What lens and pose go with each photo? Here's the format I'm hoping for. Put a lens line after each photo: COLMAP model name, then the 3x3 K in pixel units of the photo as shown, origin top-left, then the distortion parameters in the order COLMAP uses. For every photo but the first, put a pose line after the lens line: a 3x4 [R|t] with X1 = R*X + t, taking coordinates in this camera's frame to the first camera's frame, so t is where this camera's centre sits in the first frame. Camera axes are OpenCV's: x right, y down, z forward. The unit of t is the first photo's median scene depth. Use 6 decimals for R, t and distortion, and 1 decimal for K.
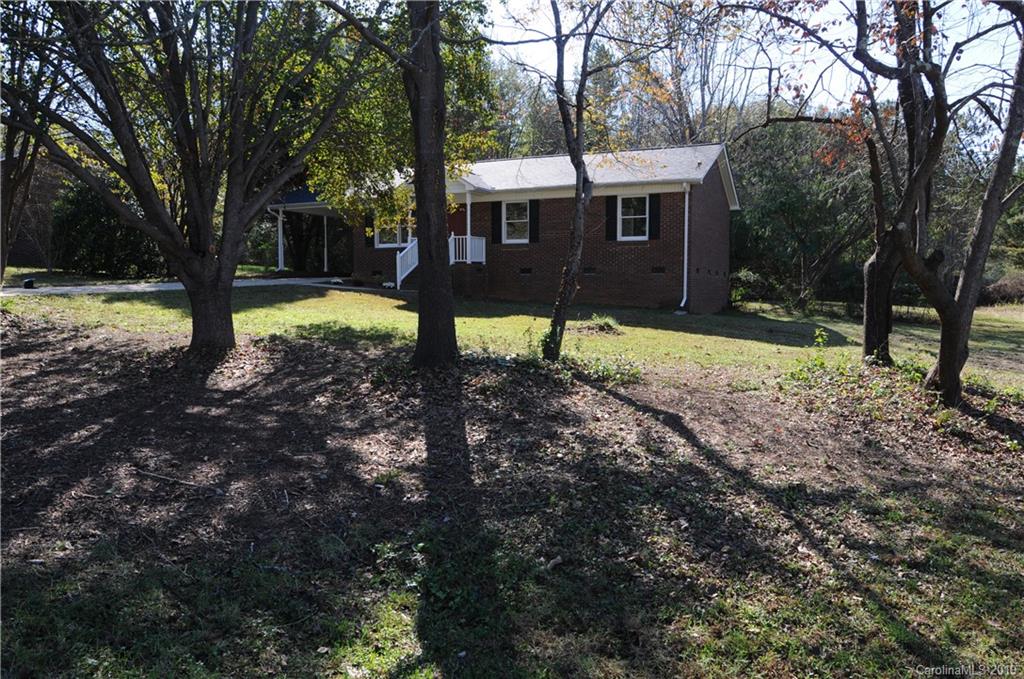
lens RADIAL K [[764.9, 0, 512.7], [0, 764.9, 342.5], [0, 0, 1]] dist [-0.019928, -0.000131]
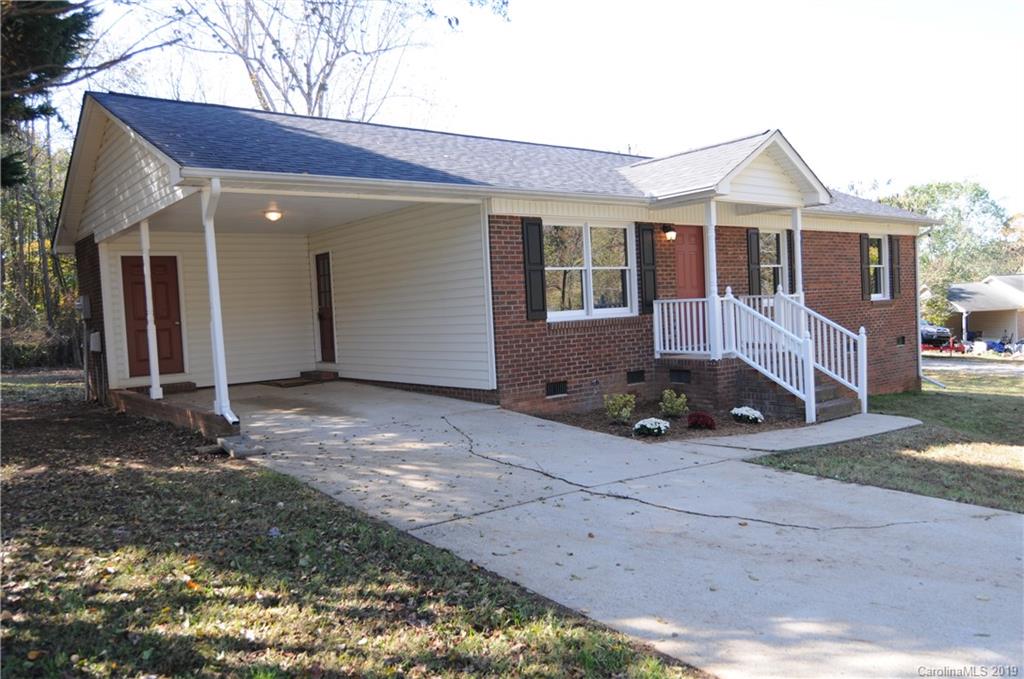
lens RADIAL K [[764.9, 0, 509.3], [0, 764.9, 343.4], [0, 0, 1]] dist [-0.019928, -0.000131]
pose [[0.465325, -0.061195, 0.883022, -0.595735], [0.108299, 0.994048, 0.011819, -0.135687], [-0.878490, 0.090131, 0.469182, 0.948747]]
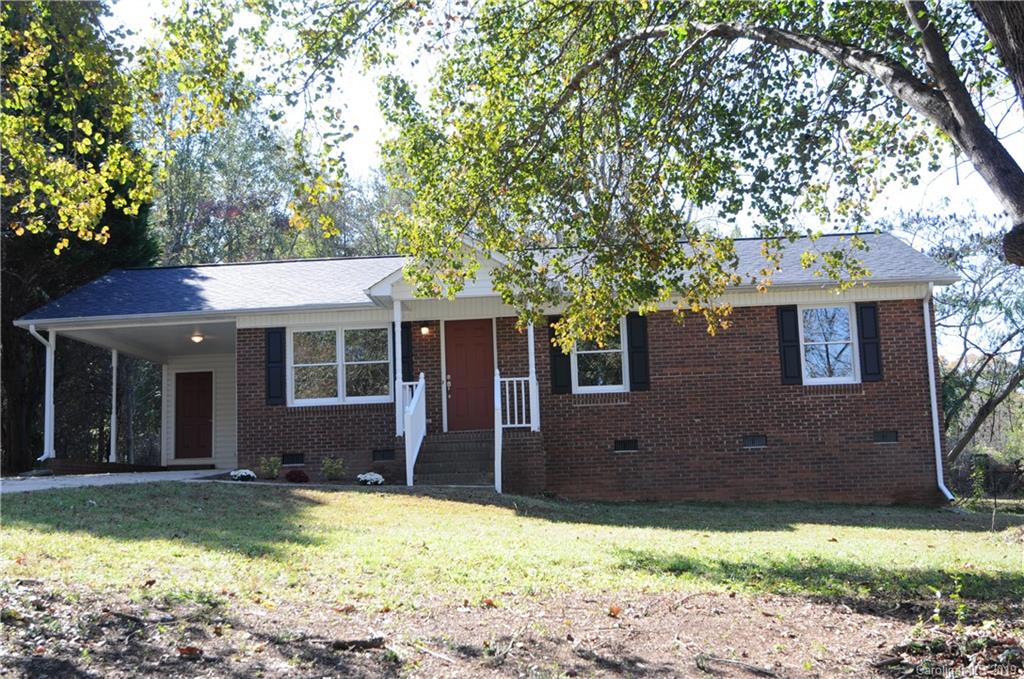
lens RADIAL K [[1110.6, 0, 516.2], [0, 1110.6, 333.2], [0, 0, 1]] dist [0.001231, 0.000000]
pose [[0.937083, 0.018805, 0.348600, -0.331068], [0.057421, 0.976646, -0.207040, -0.015314], [-0.344353, 0.214030, 0.914118, 0.323369]]
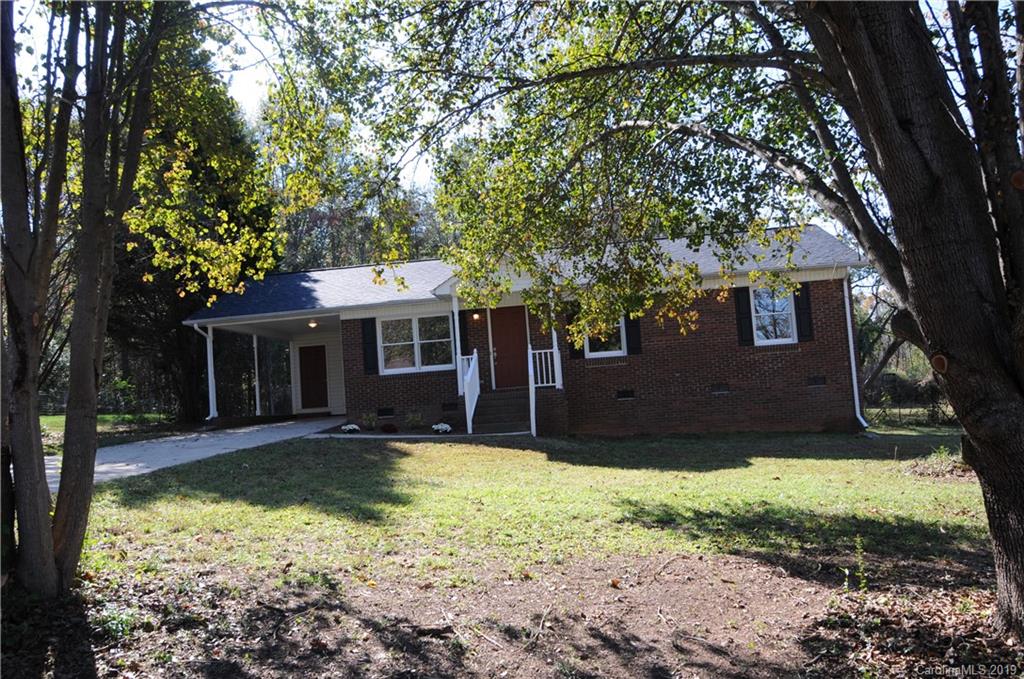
lens RADIAL K [[813.2, 0, 513.3], [0, 813.2, 341.7], [0, 0, 1]] dist [-0.010023, -0.010893]
pose [[0.949712, -0.042649, 0.310208, -0.329374], [0.090931, 0.985553, -0.142887, -0.043850], [-0.299632, 0.163909, 0.939869, 0.313901]]
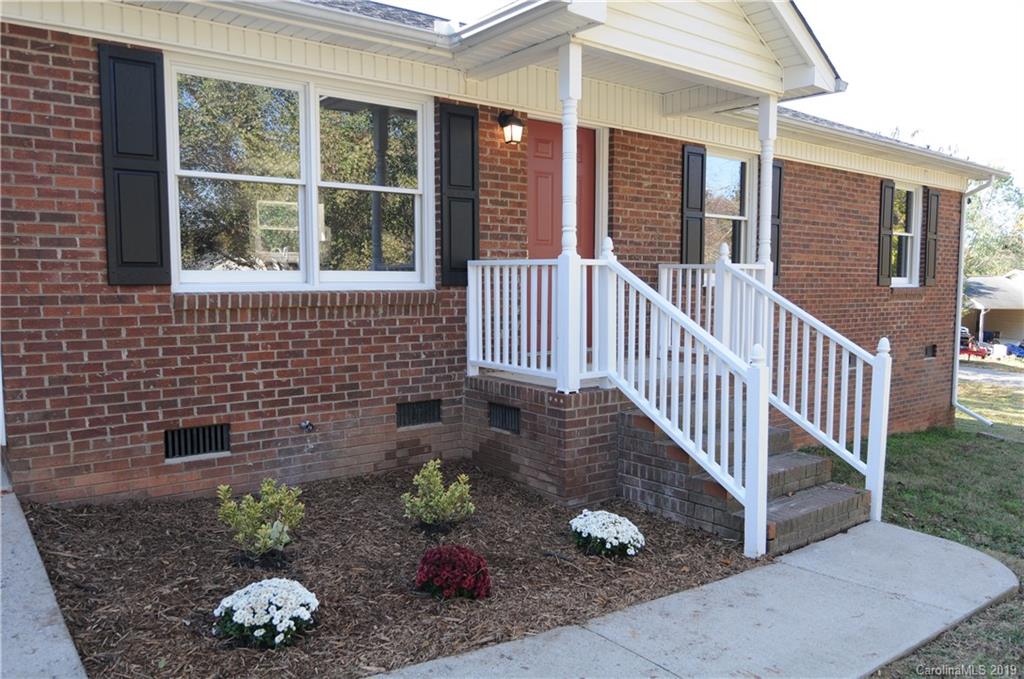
lens RADIAL K [[764.9, 0, 508.3], [0, 764.9, 347.2], [0, 0, 1]] dist [-0.019928, -0.000131]
pose [[0.468904, -0.073614, 0.880176, -0.333825], [0.056578, 0.996978, 0.053241, -0.132024], [-0.881435, 0.024834, 0.471652, 0.968381]]
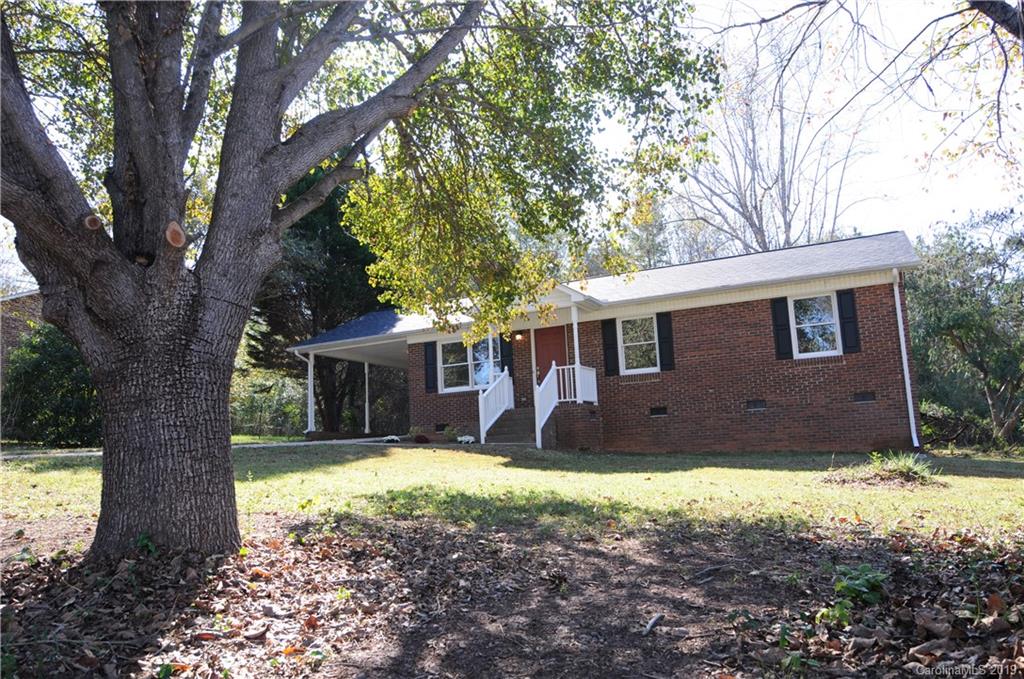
lens RADIAL K [[764.9, 0, 513.4], [0, 764.9, 347.6], [0, 0, 1]] dist [-0.019928, -0.000131]
pose [[0.998785, -0.047410, -0.013473, -0.108214], [0.043276, 0.974398, -0.220625, -0.000420], [0.023588, 0.219774, 0.975266, 0.303061]]
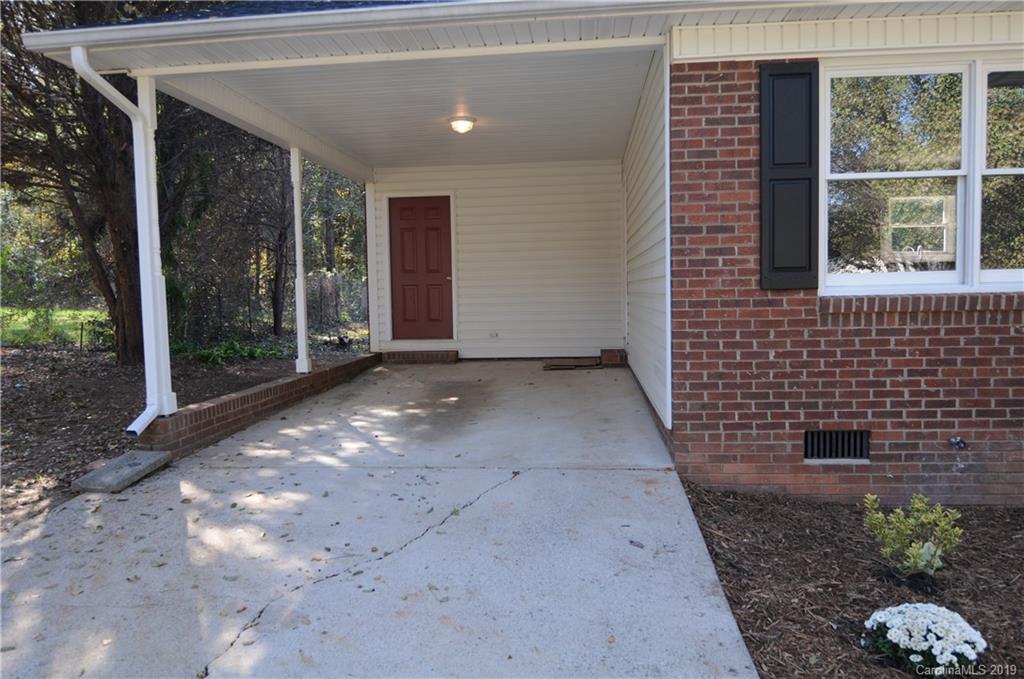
lens RADIAL K [[764.9, 0, 511.5], [0, 764.9, 348.4], [0, 0, 1]] dist [-0.019928, -0.000131]
pose [[0.947641, -0.042081, 0.316552, -0.340086], [0.040031, 0.999114, 0.012980, -0.132629], [-0.316818, 0.000372, 0.948486, 0.973248]]
